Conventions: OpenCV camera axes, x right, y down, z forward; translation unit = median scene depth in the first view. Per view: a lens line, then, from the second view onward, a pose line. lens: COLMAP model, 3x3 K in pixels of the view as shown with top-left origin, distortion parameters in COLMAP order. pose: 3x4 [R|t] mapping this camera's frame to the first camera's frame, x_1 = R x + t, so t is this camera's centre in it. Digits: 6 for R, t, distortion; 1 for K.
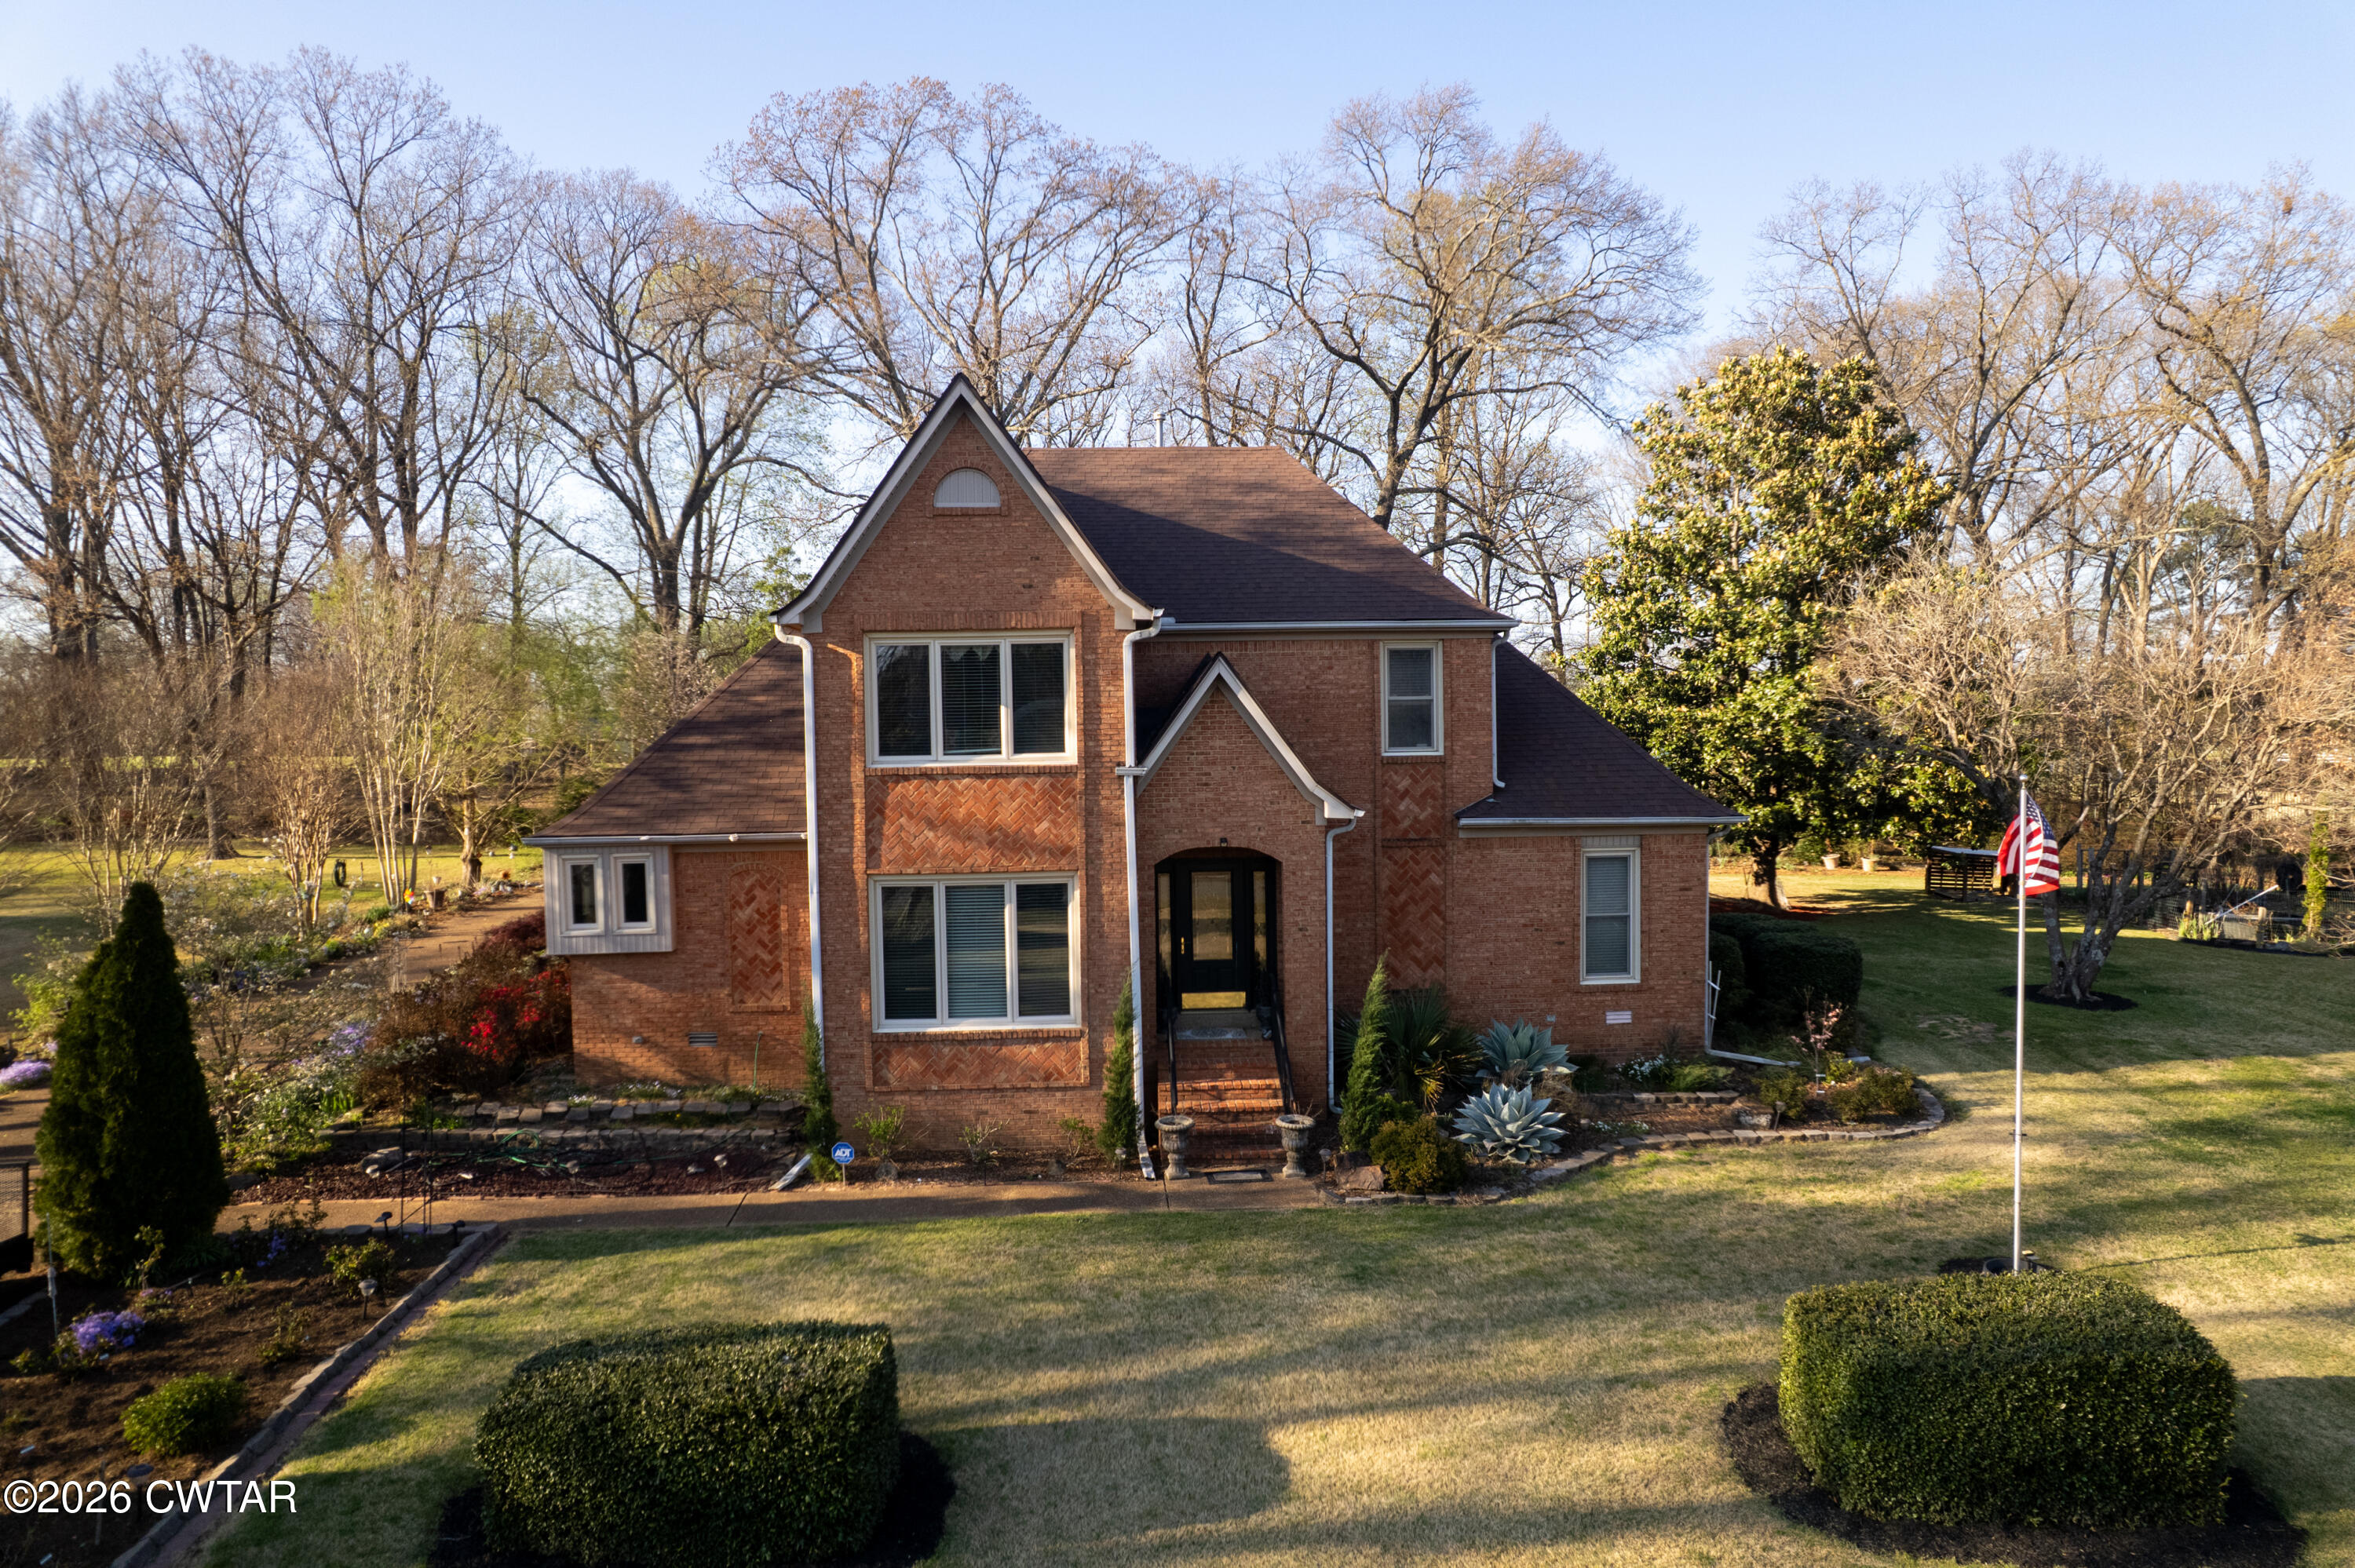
lens RADIAL K [[1503.2, 0, 1184.8], [0, 1503.2, 798.5], [0, 0, 1]] dist [-0.071830, 0.060499]
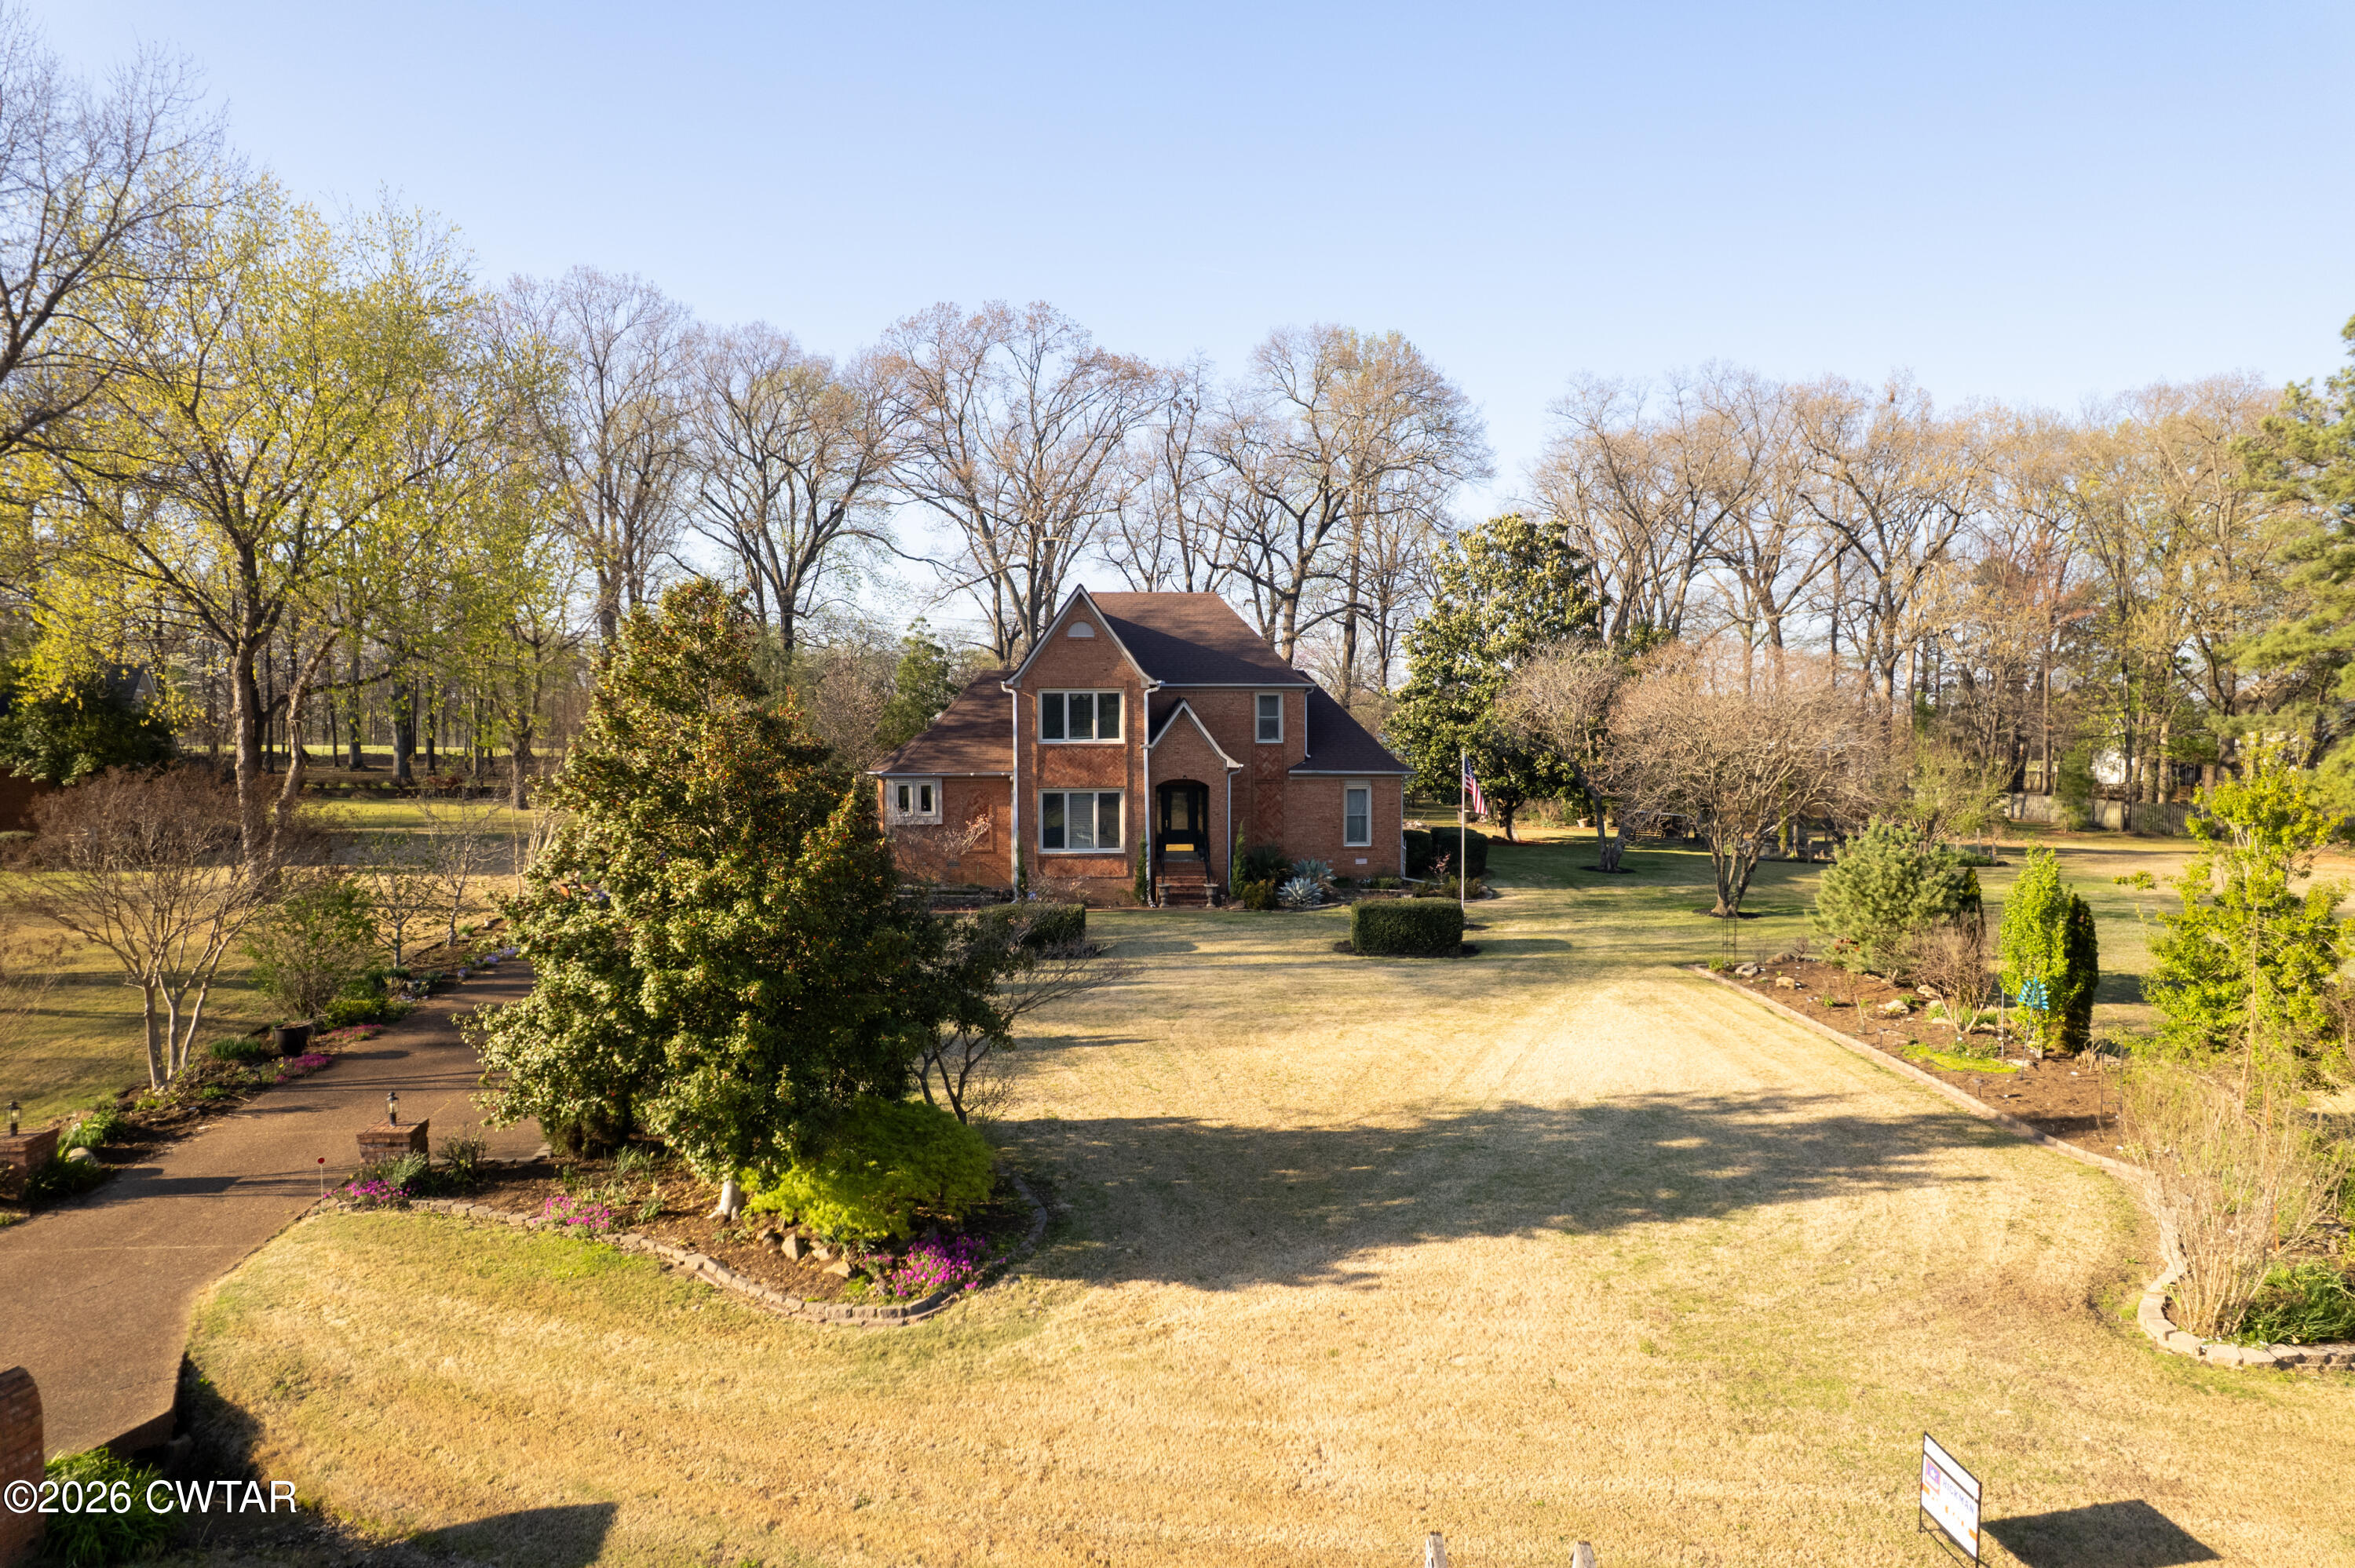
lens RADIAL K [[1503.2, 0, 1184.8], [0, 1503.2, 798.5], [0, 0, 1]] dist [-0.071830, 0.060499]
pose [[0.999695, 0.012425, 0.021353, -0.022801], [-0.012348, 0.999917, -0.003748, 0.067550], [-0.021398, 0.003484, 0.999765, -1.300383]]
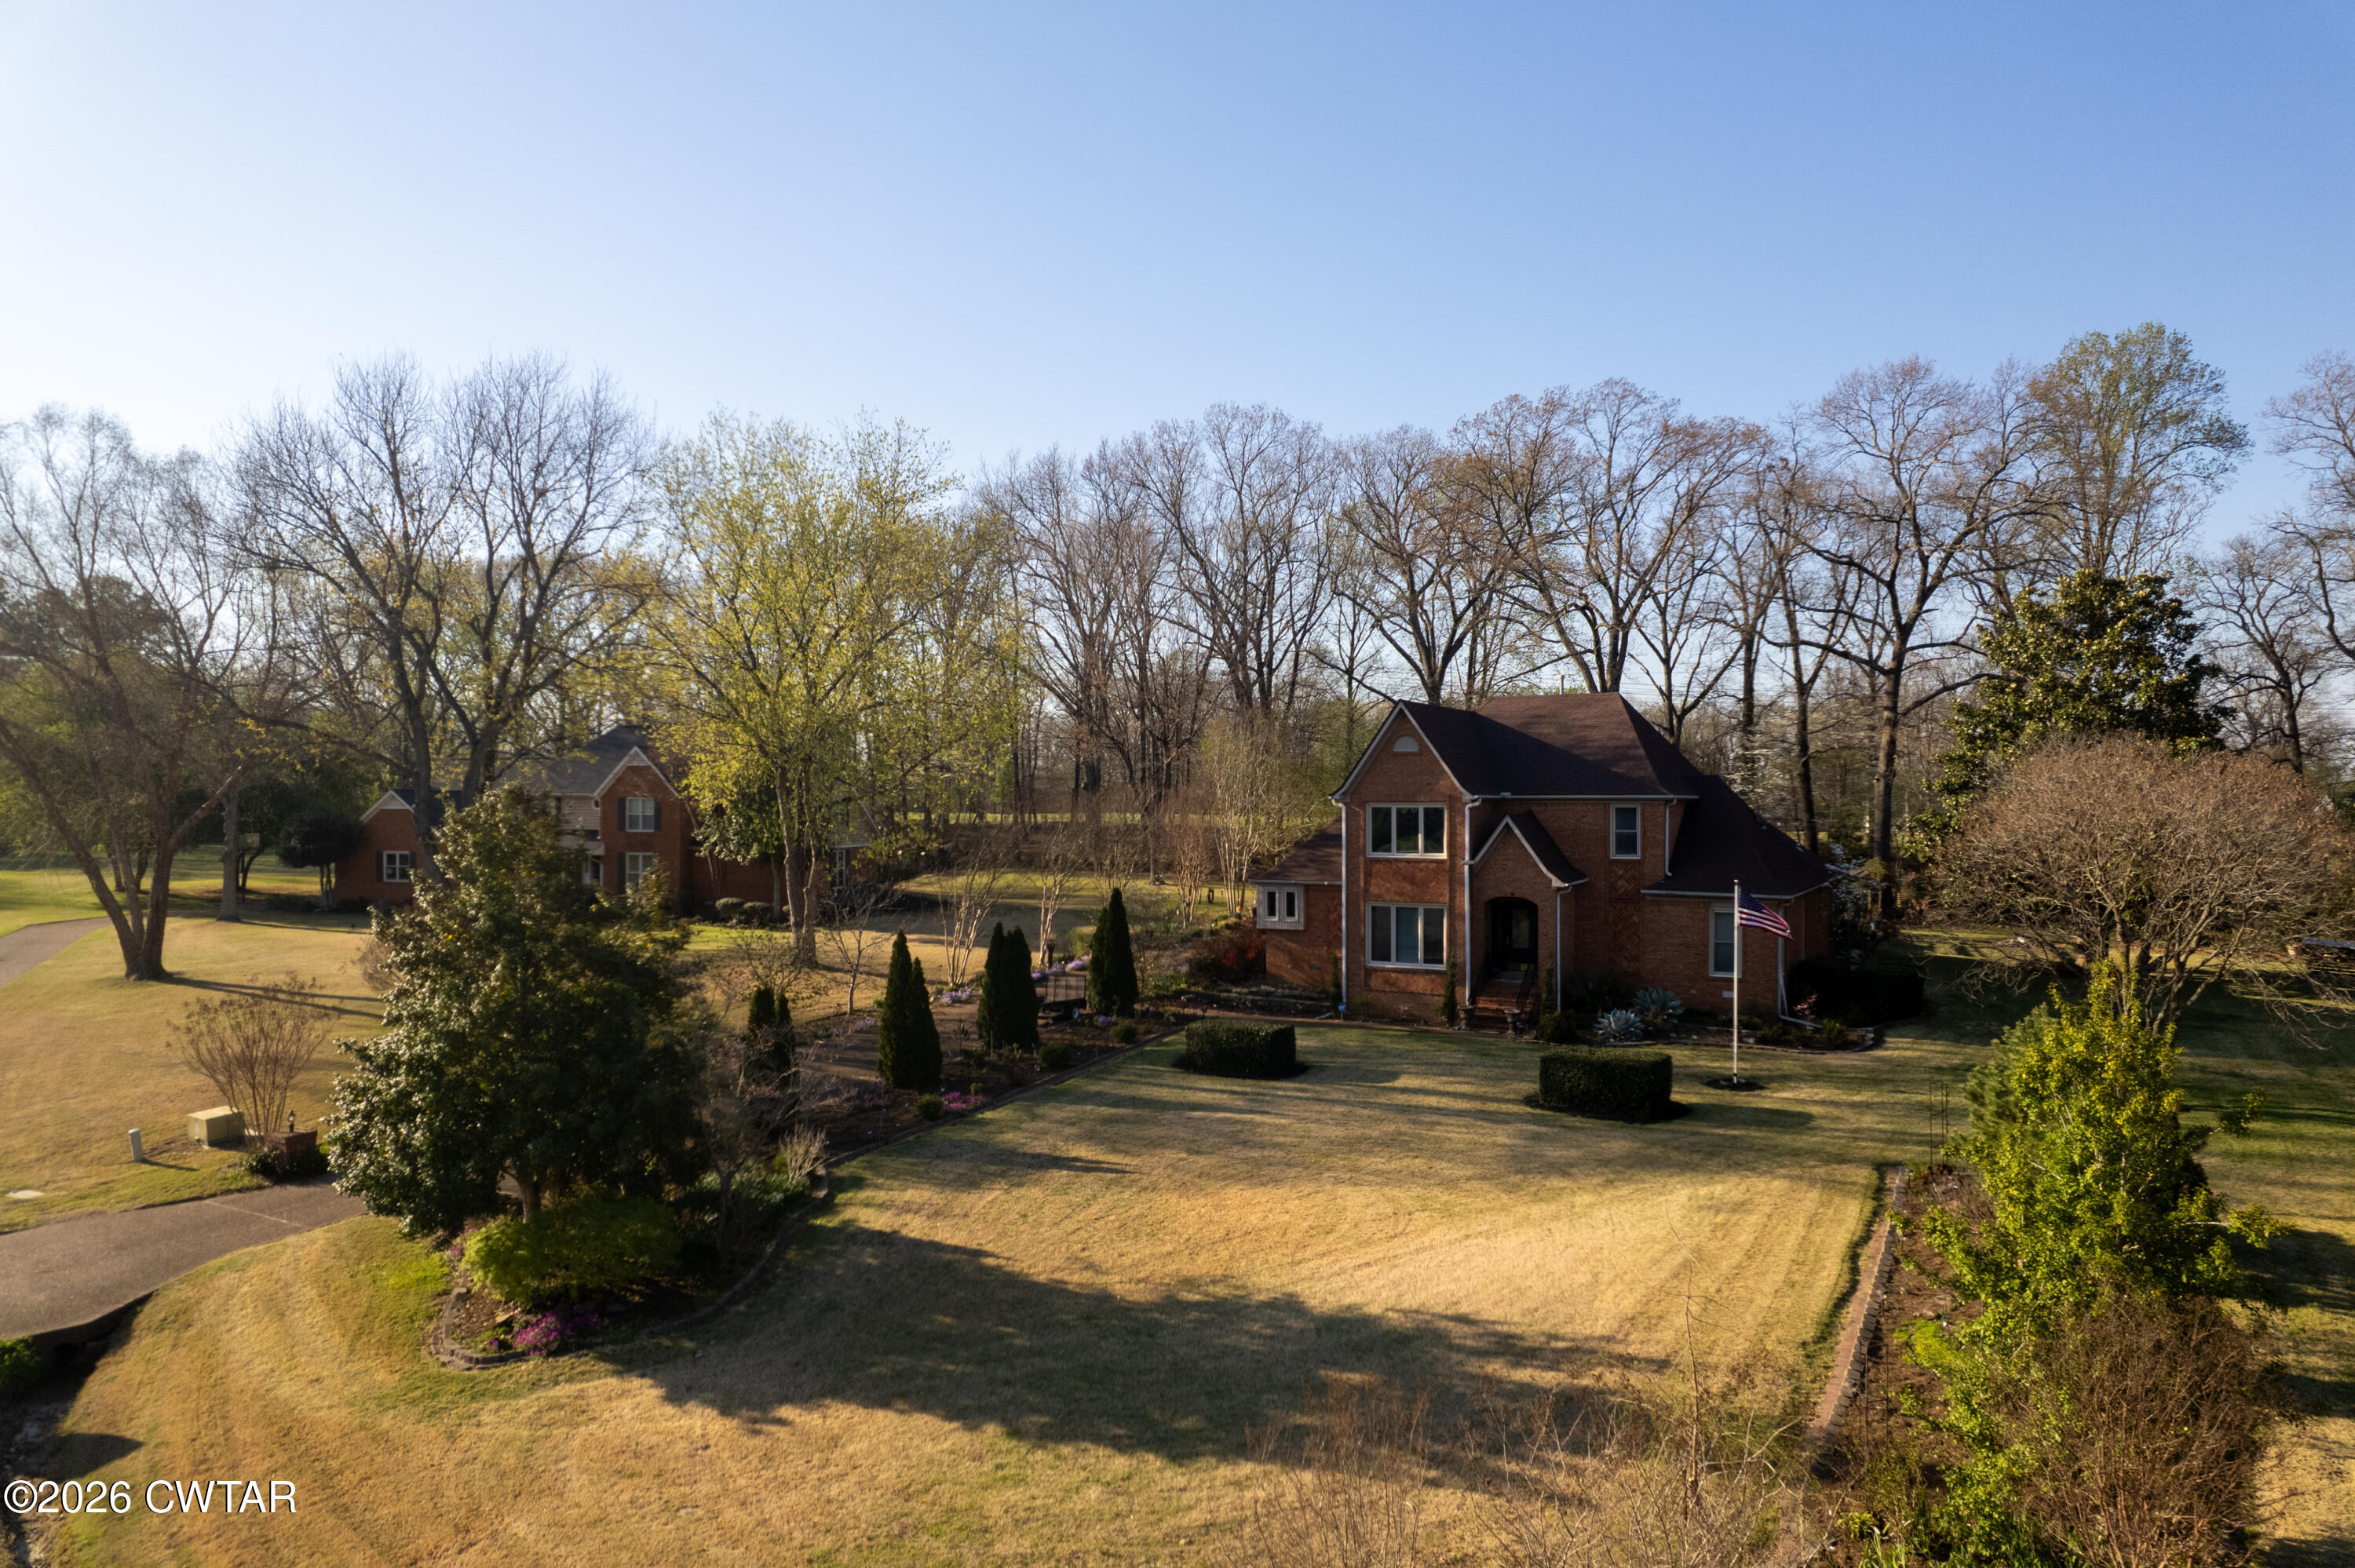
lens RADIAL K [[1503.2, 0, 1184.8], [0, 1503.2, 798.5], [0, 0, 1]] dist [-0.071830, 0.060499]
pose [[0.839784, 0.015685, -0.542694, 0.790907], [-0.035416, 0.999036, -0.025929, -0.038057], [0.541764, 0.040994, 0.839530, -1.116098]]
